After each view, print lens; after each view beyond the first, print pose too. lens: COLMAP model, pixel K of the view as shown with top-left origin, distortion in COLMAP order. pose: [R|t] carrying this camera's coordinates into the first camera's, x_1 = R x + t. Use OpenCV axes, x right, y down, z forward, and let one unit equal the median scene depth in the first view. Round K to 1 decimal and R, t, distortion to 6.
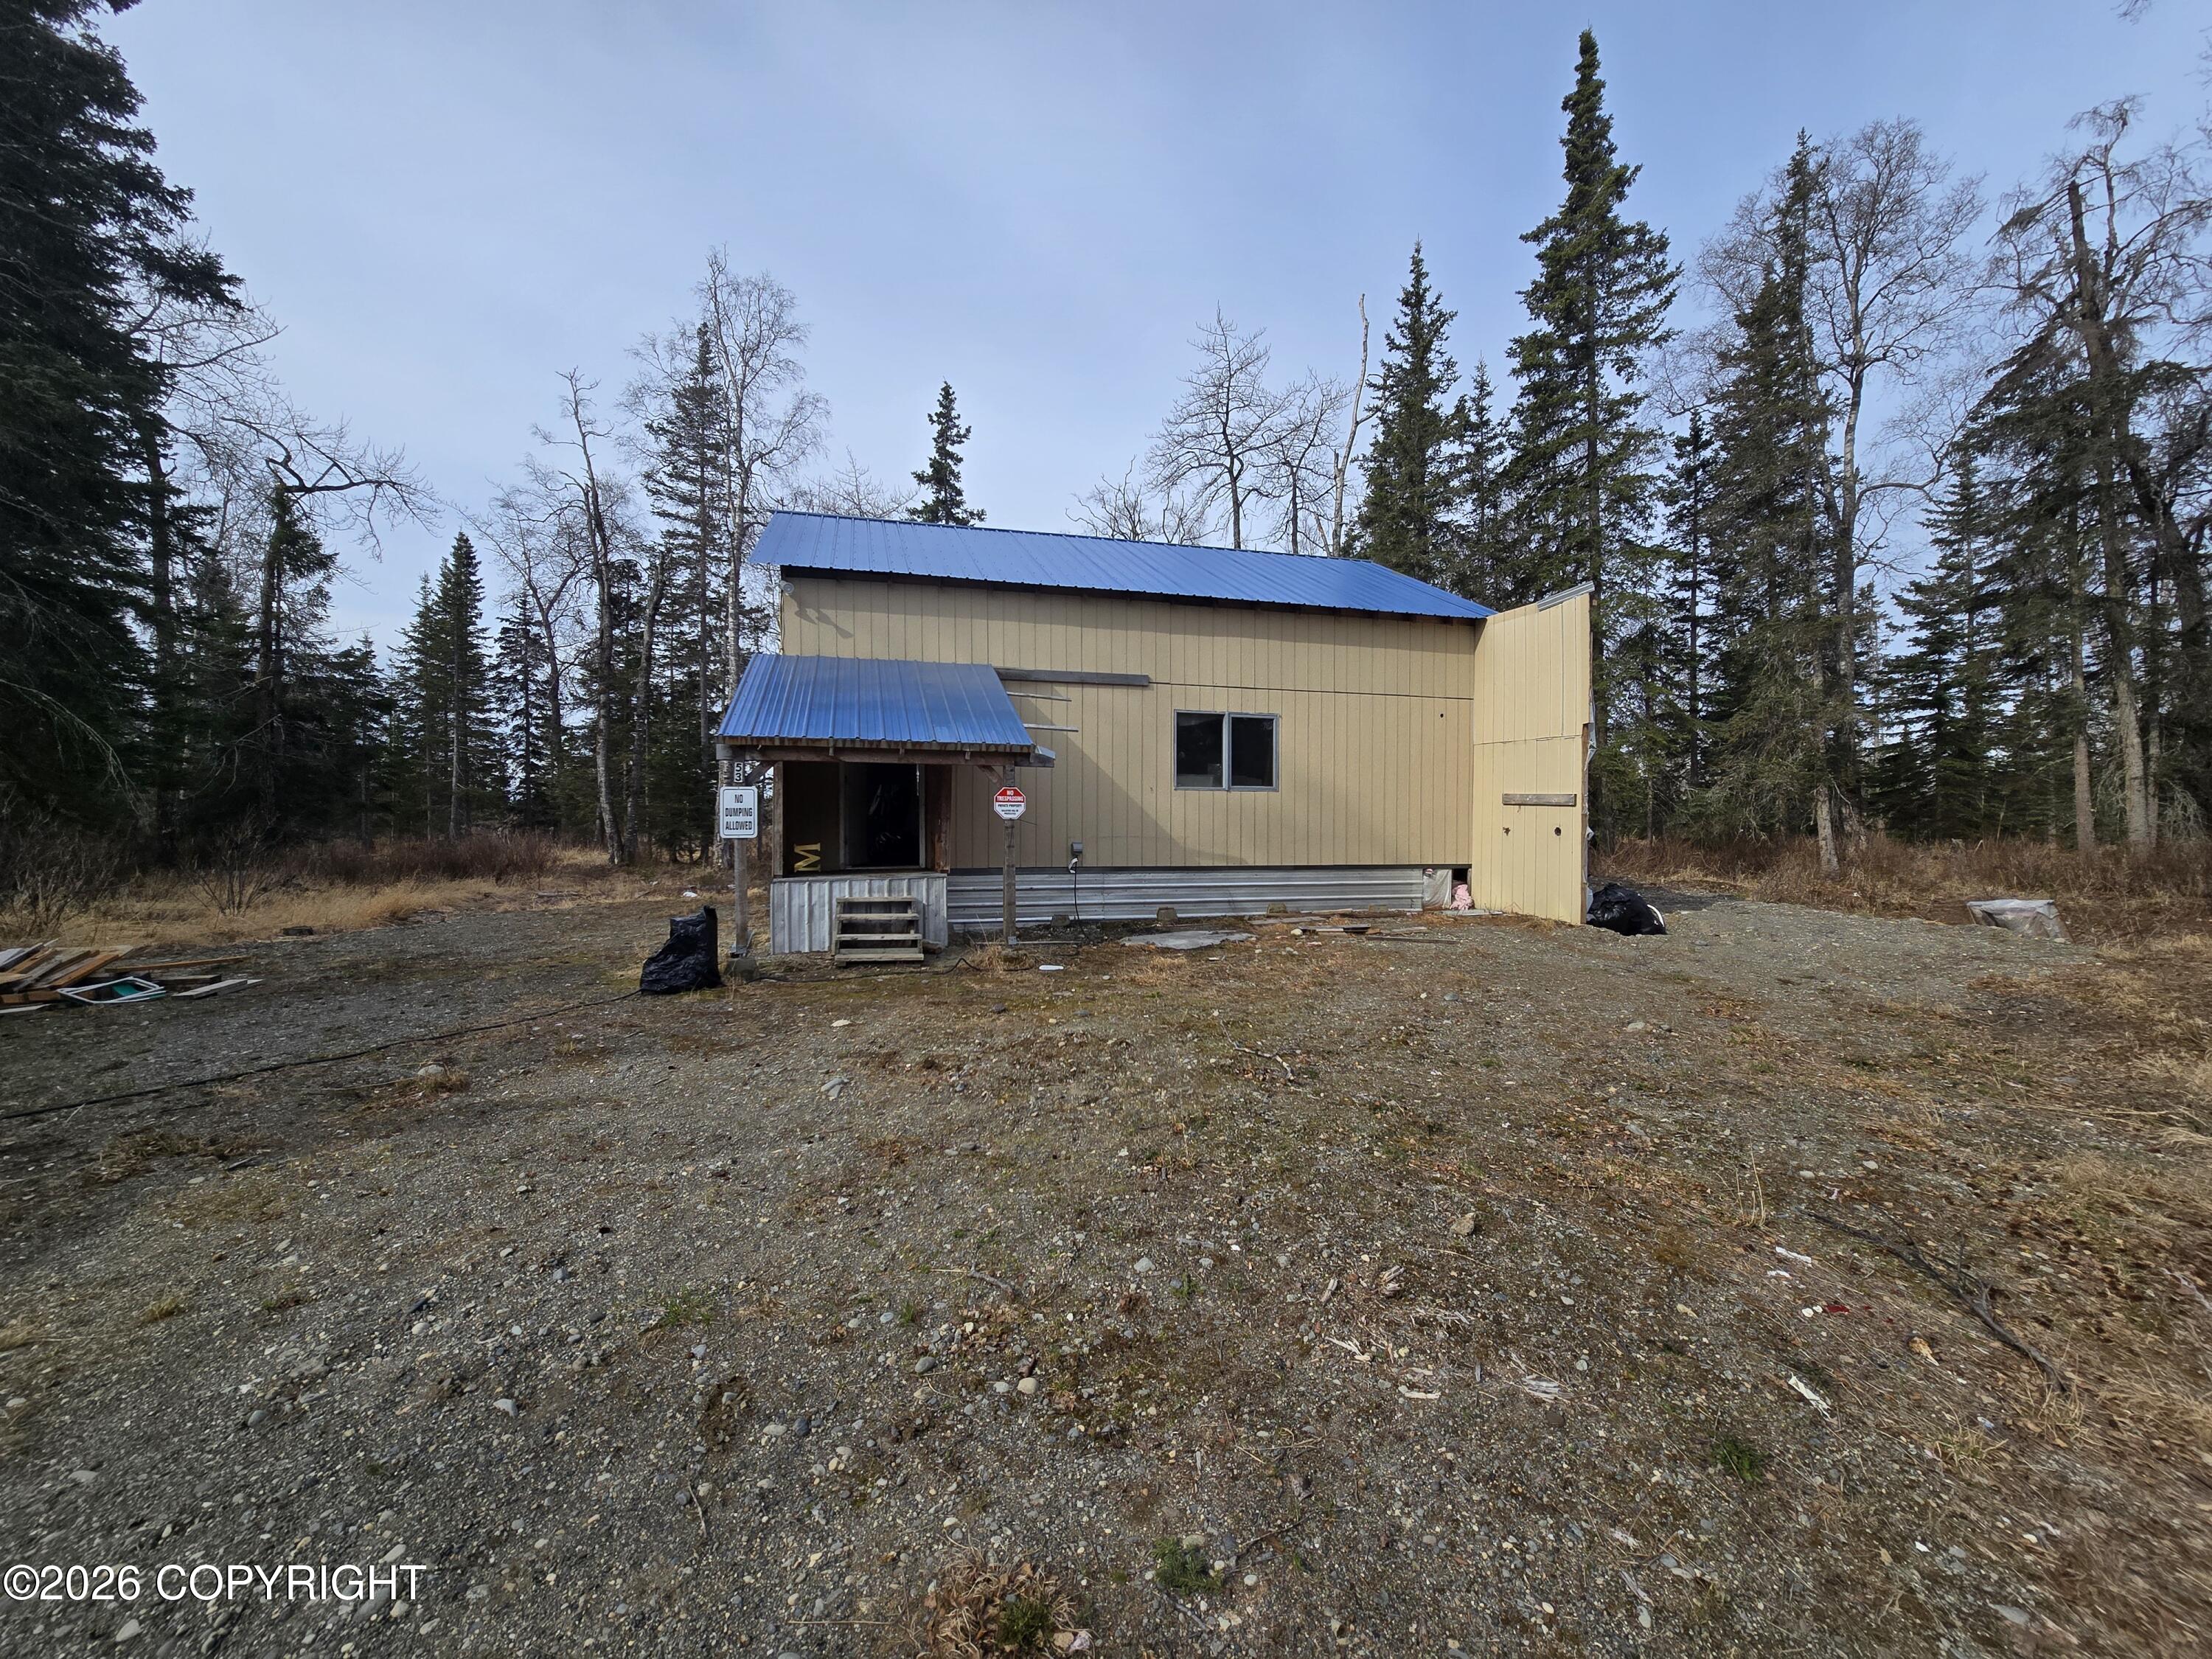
lens RADIAL K [[896.9, 0, 1118.8], [0, 896.9, 827.9], [0, 0, 1]] dist [0.000235, -0.000090]
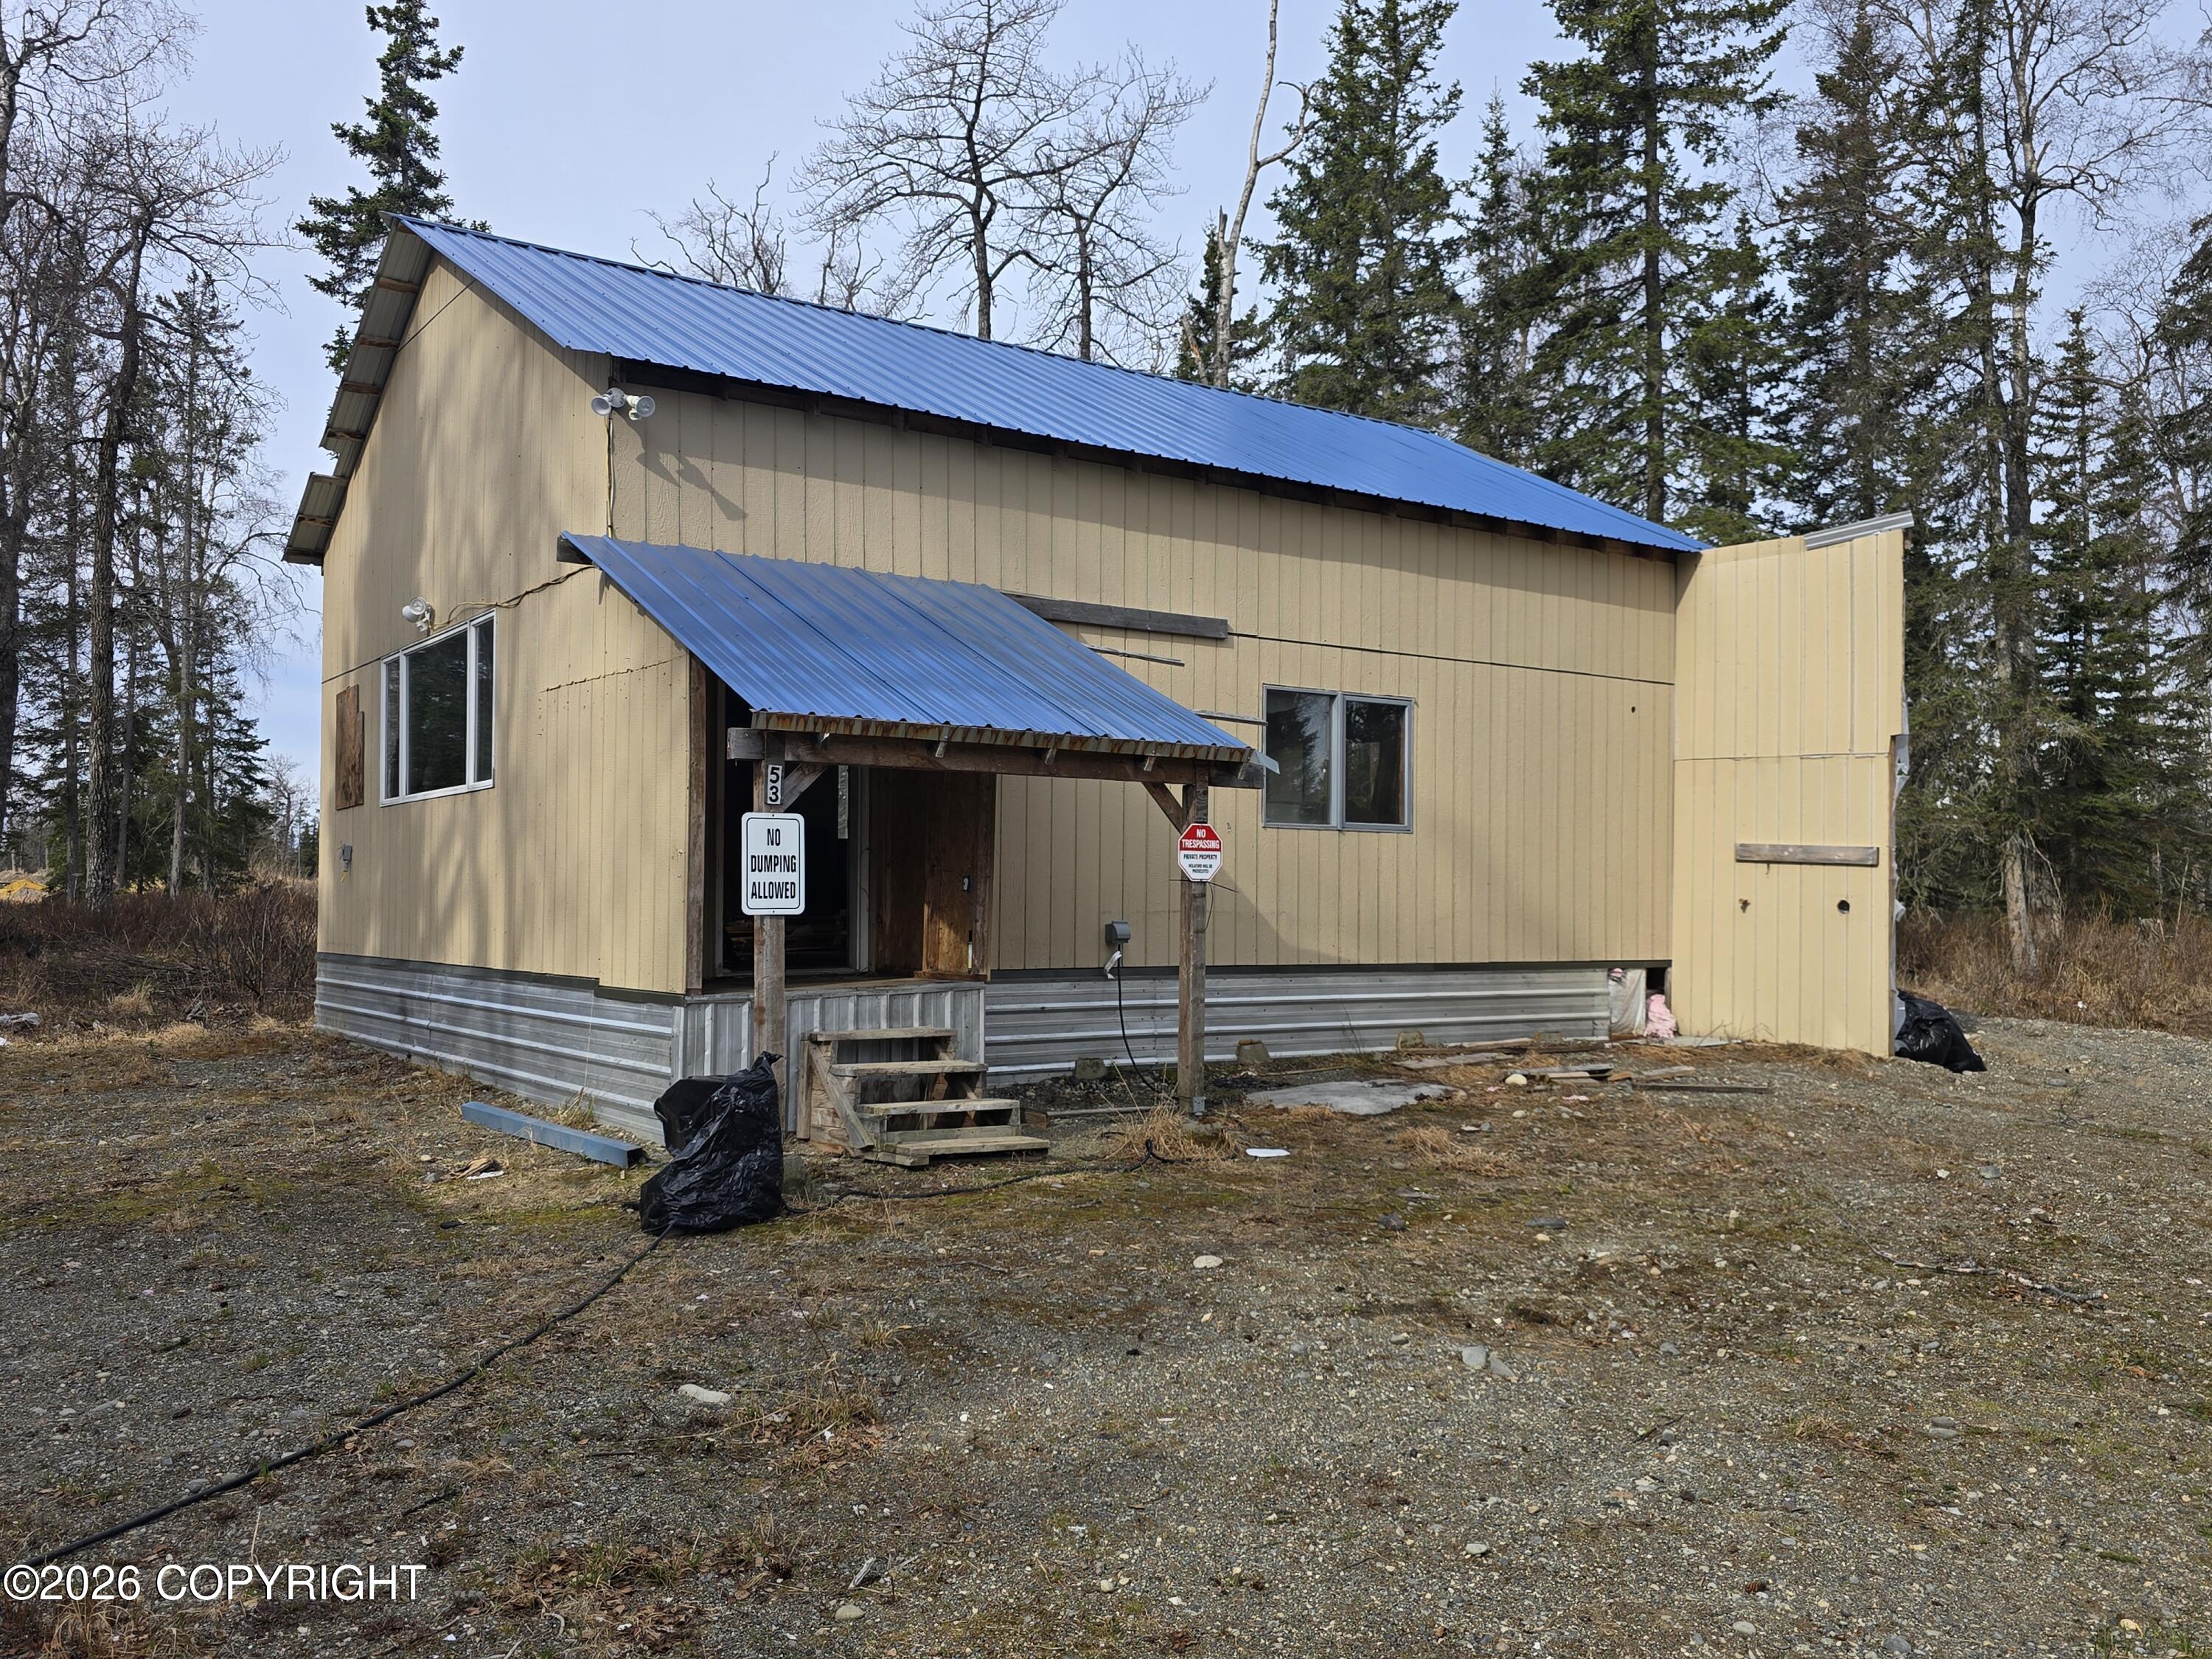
lens RADIAL K [[1775.5, 0, 1092.7], [0, 1775.5, 810.3], [0, 0, 1]] dist [0.072115, -0.072661]
pose [[0.946855, 0.022434, 0.320878, -0.366967], [-0.008604, 0.998974, -0.044453, -0.002993], [-0.321547, 0.039330, 0.946077, -0.004243]]
